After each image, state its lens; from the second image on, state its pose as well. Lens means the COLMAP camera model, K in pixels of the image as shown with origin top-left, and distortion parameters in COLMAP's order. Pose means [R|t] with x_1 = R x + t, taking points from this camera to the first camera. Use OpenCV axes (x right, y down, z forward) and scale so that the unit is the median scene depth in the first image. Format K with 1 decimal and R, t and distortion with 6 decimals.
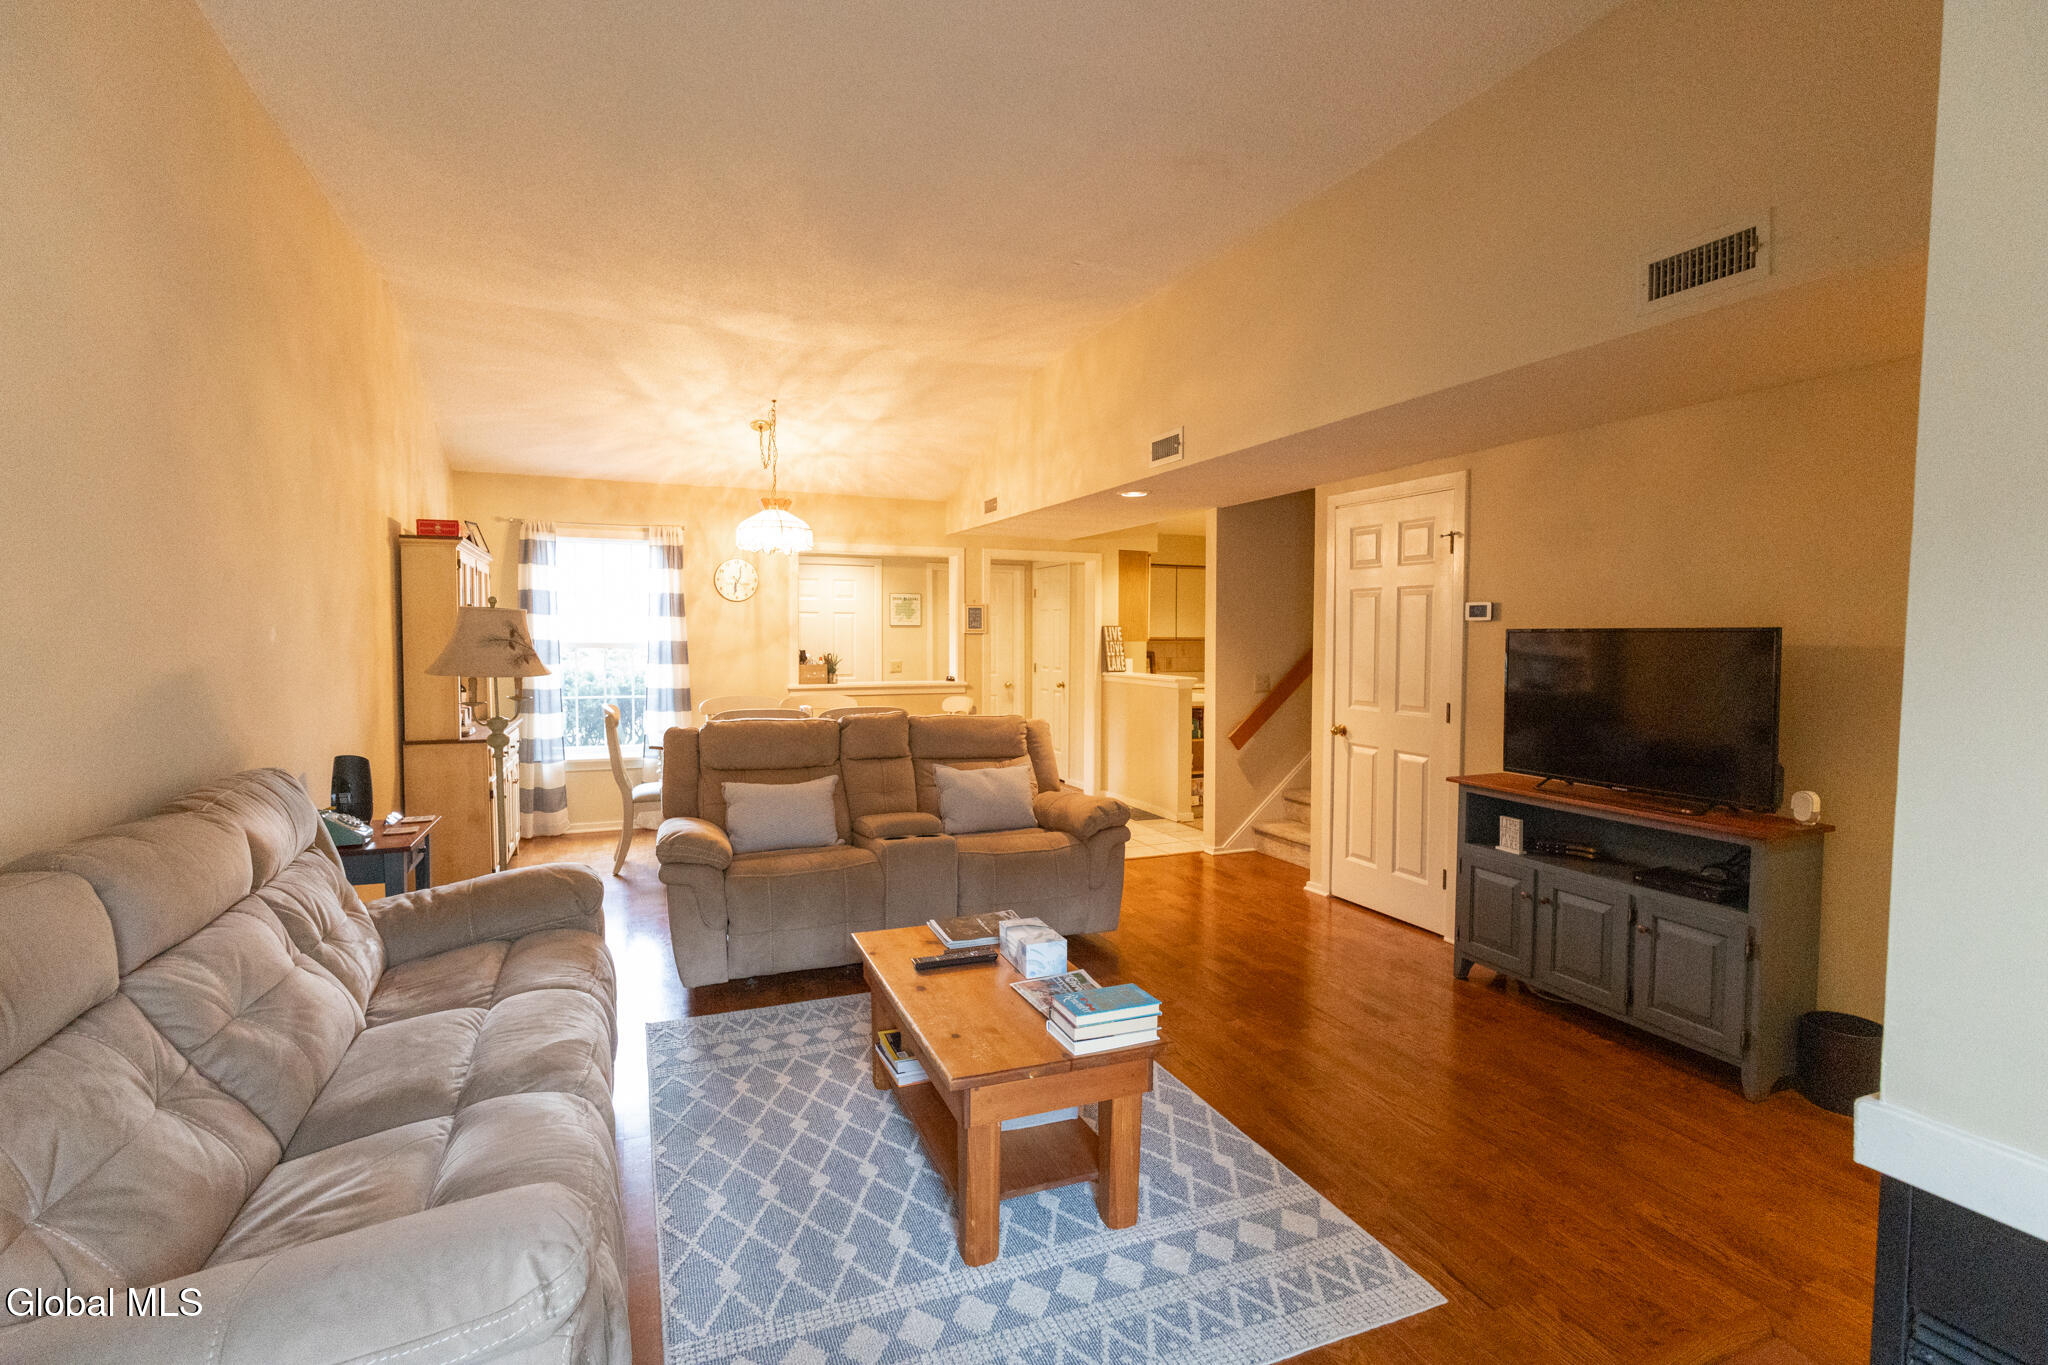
lens RADIAL K [[943.3, 0, 1013.6], [0, 943.3, 674.9], [0, 0, 1]] dist [-0.006660, 0.004473]
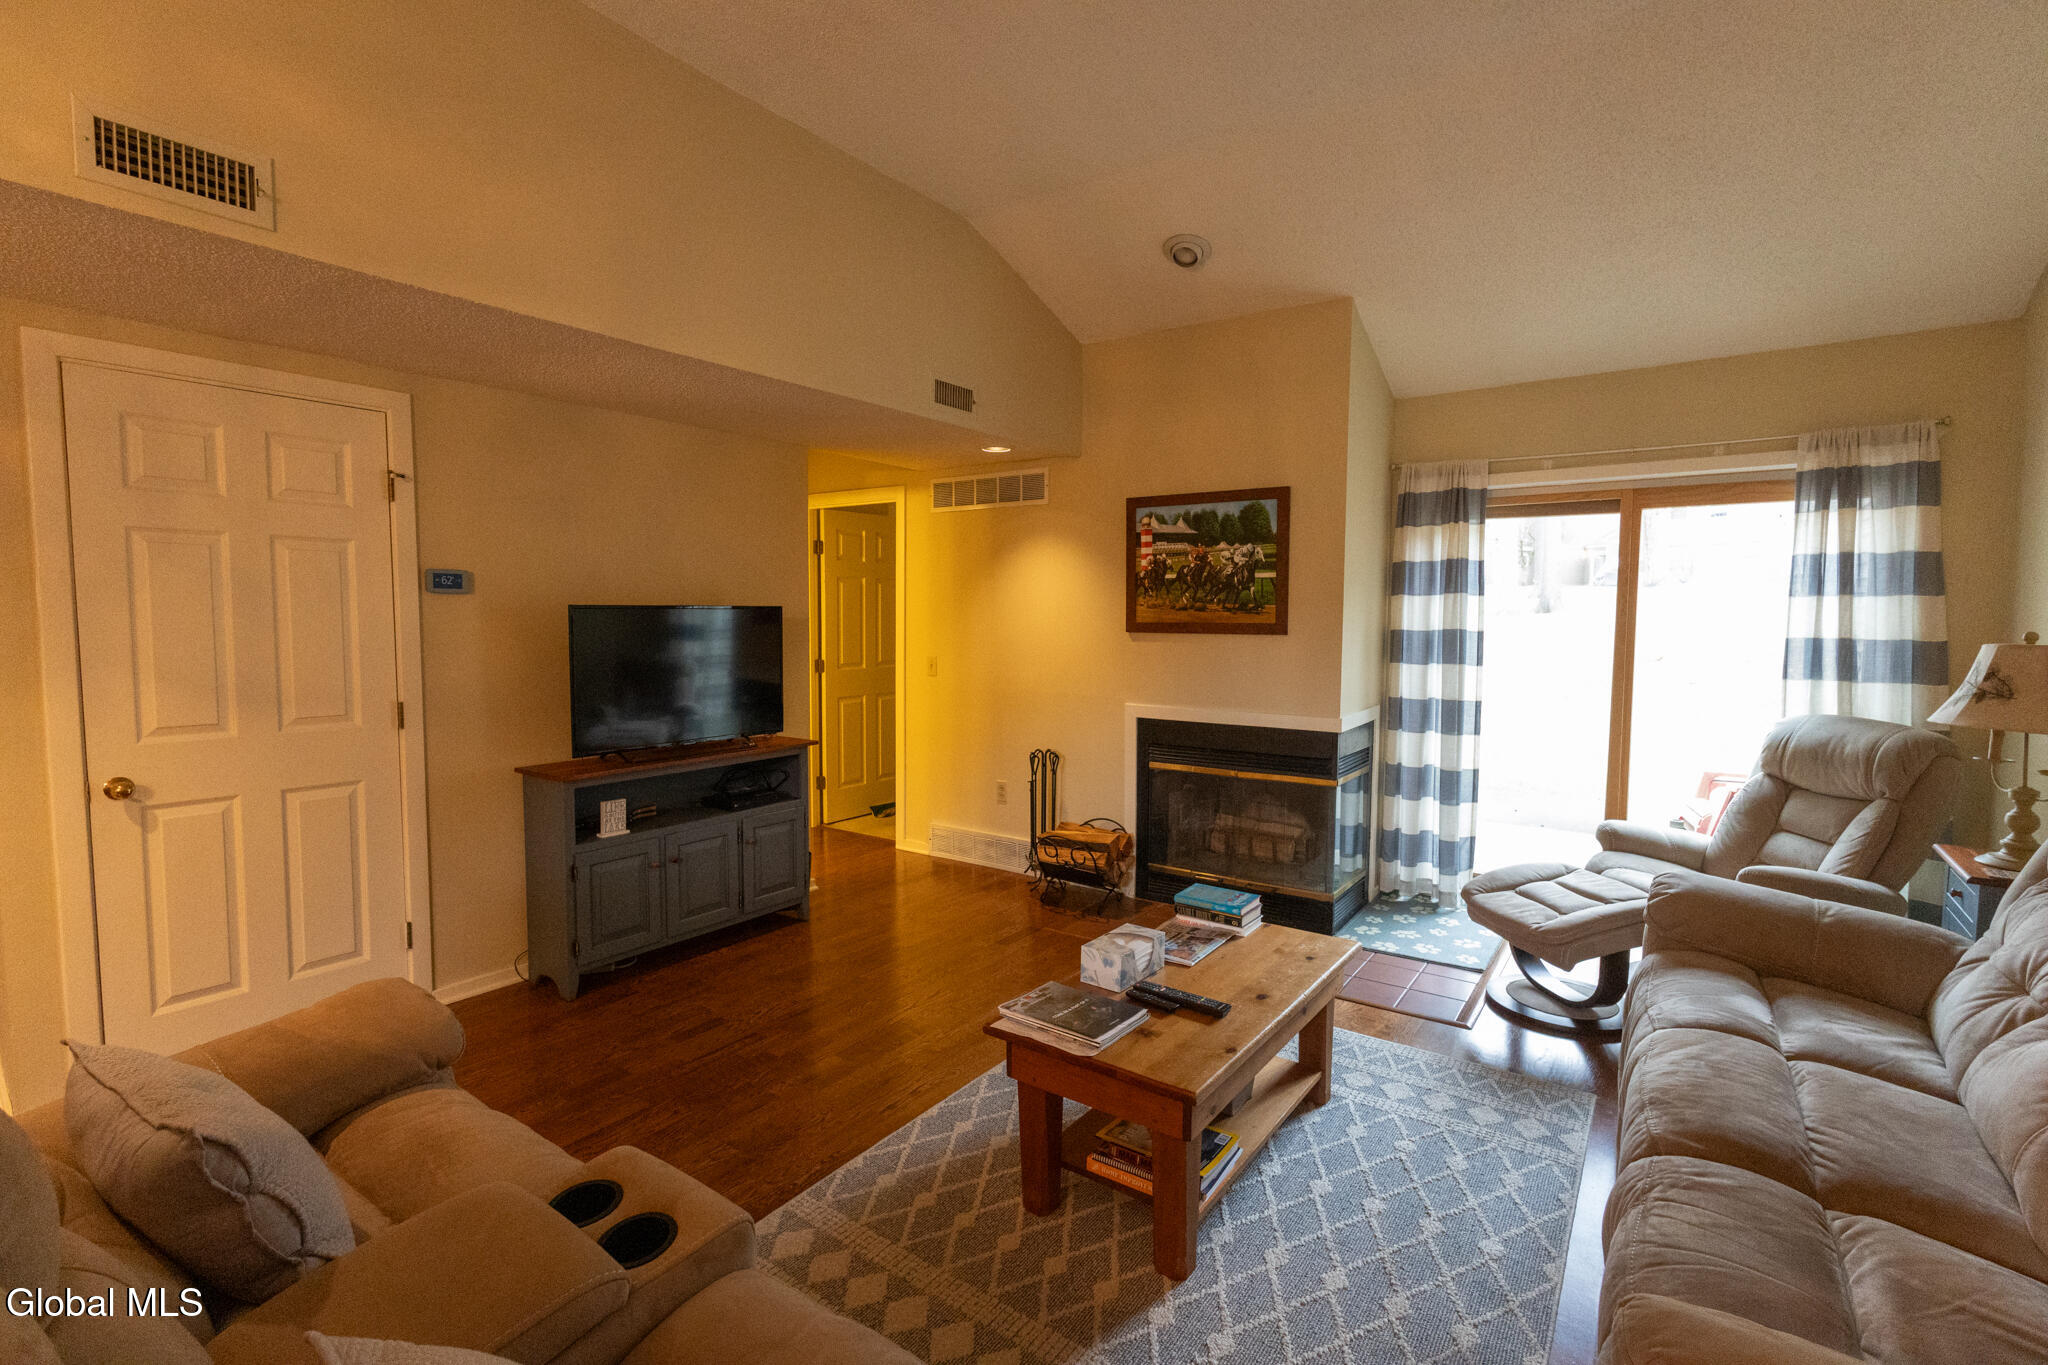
lens RADIAL K [[943.3, 0, 1018.9], [0, 943.3, 679.9], [0, 0, 1]] dist [-0.006660, 0.004473]
pose [[-0.534638, -0.068009, 0.842340, -0.400874], [0.030167, 0.994585, 0.099448, -0.043940], [-0.844543, 0.078579, -0.529691, 0.913485]]
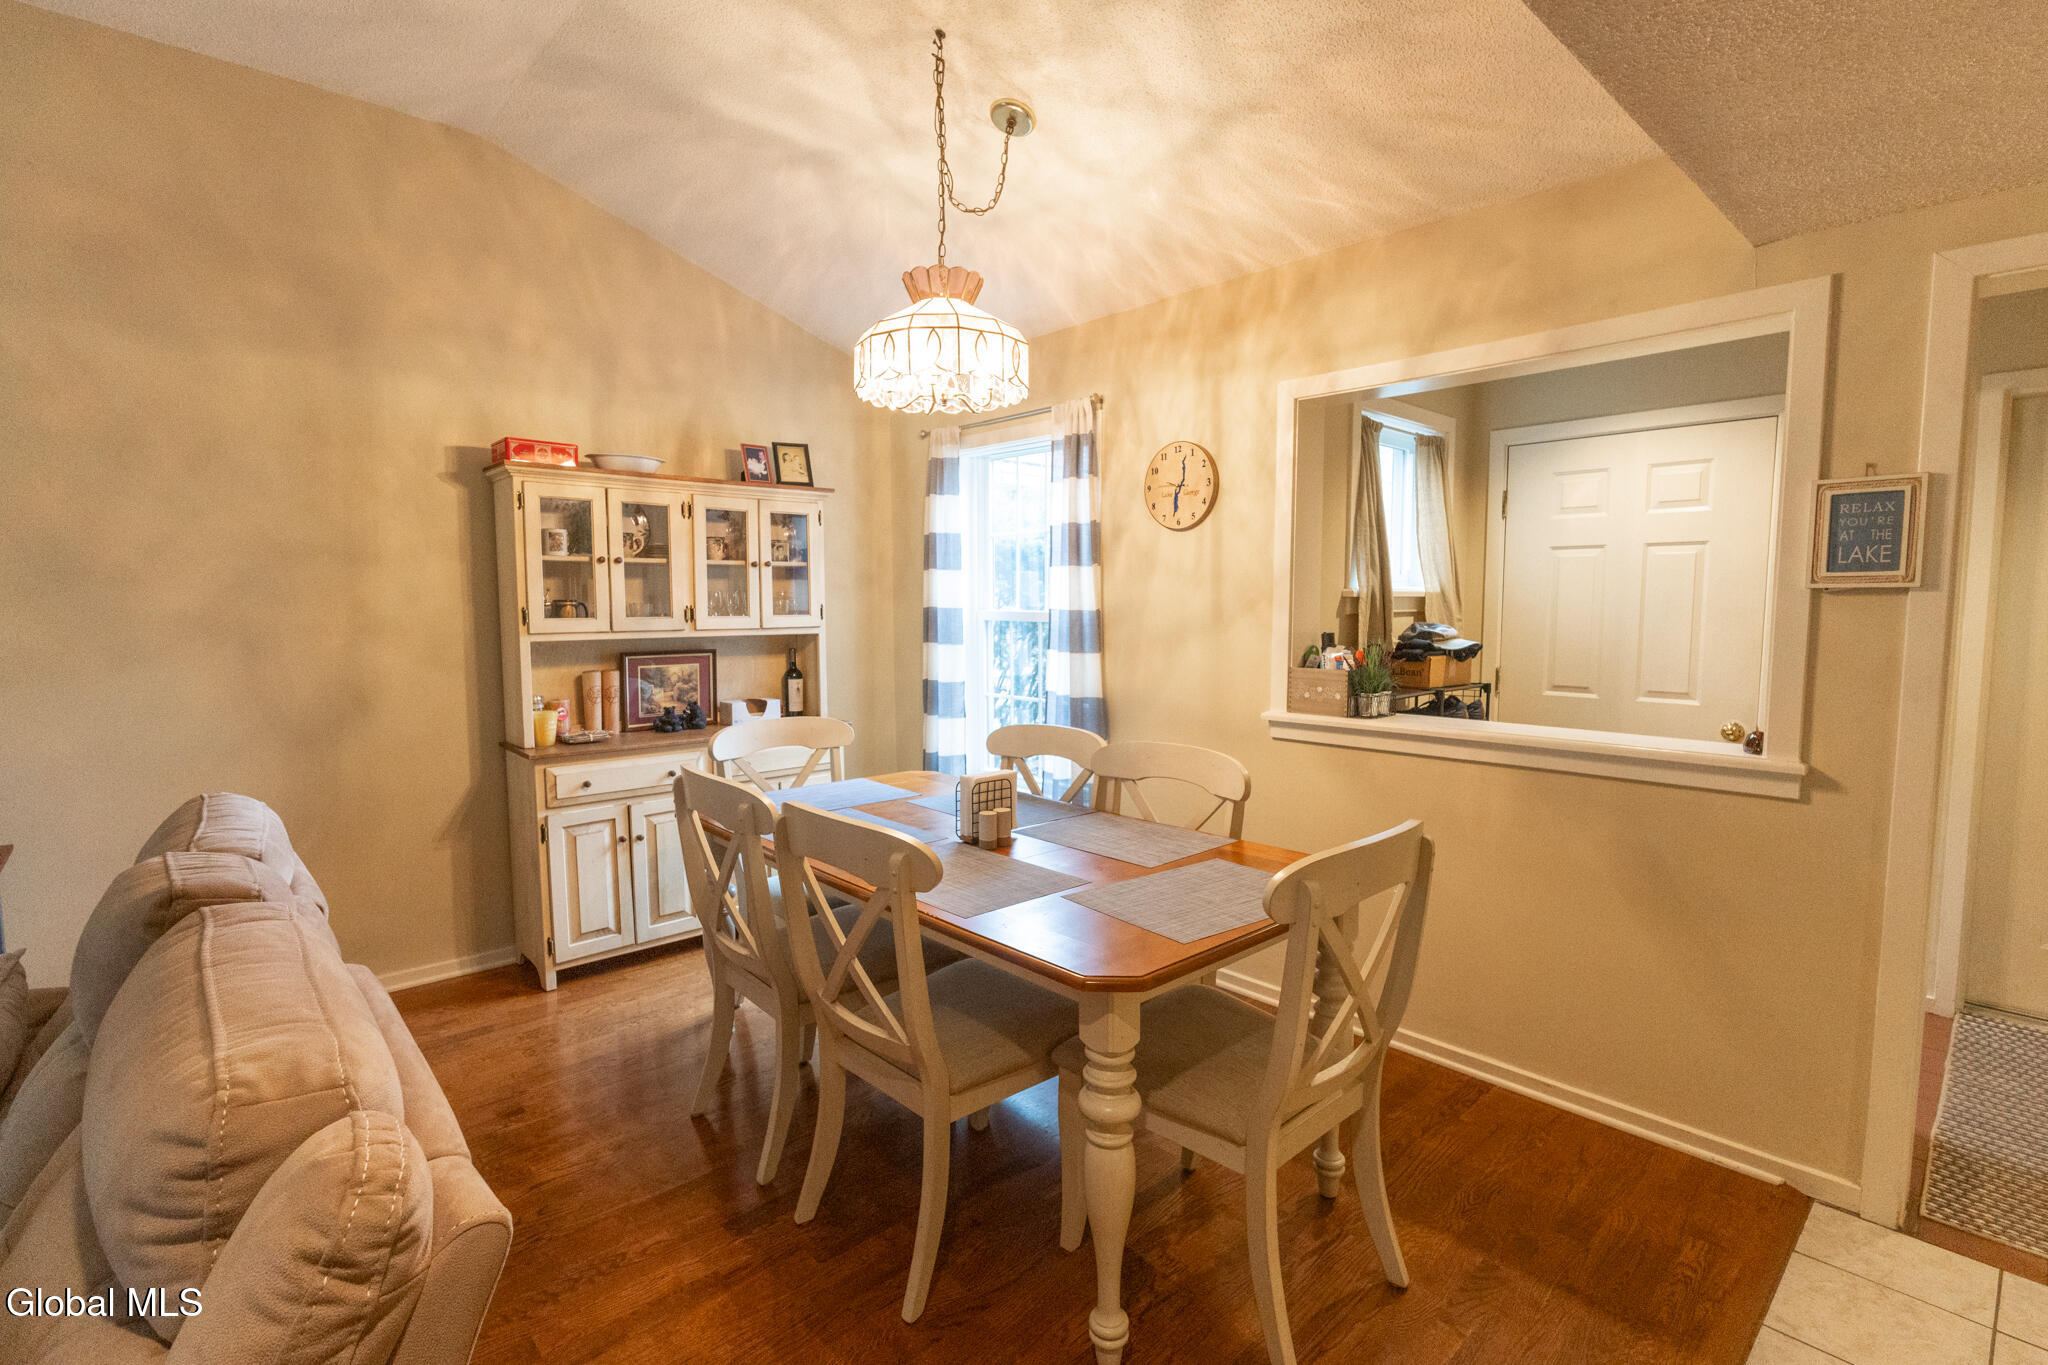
lens RADIAL K [[943.3, 0, 1034.6], [0, 943.3, 676.9], [0, 0, 1]] dist [-0.006660, 0.004473]
pose [[0.359072, 0.073900, -0.930380, 0.217426], [-0.036100, 0.997214, 0.065276, -0.048675], [0.932611, 0.010148, 0.360739, 1.177718]]
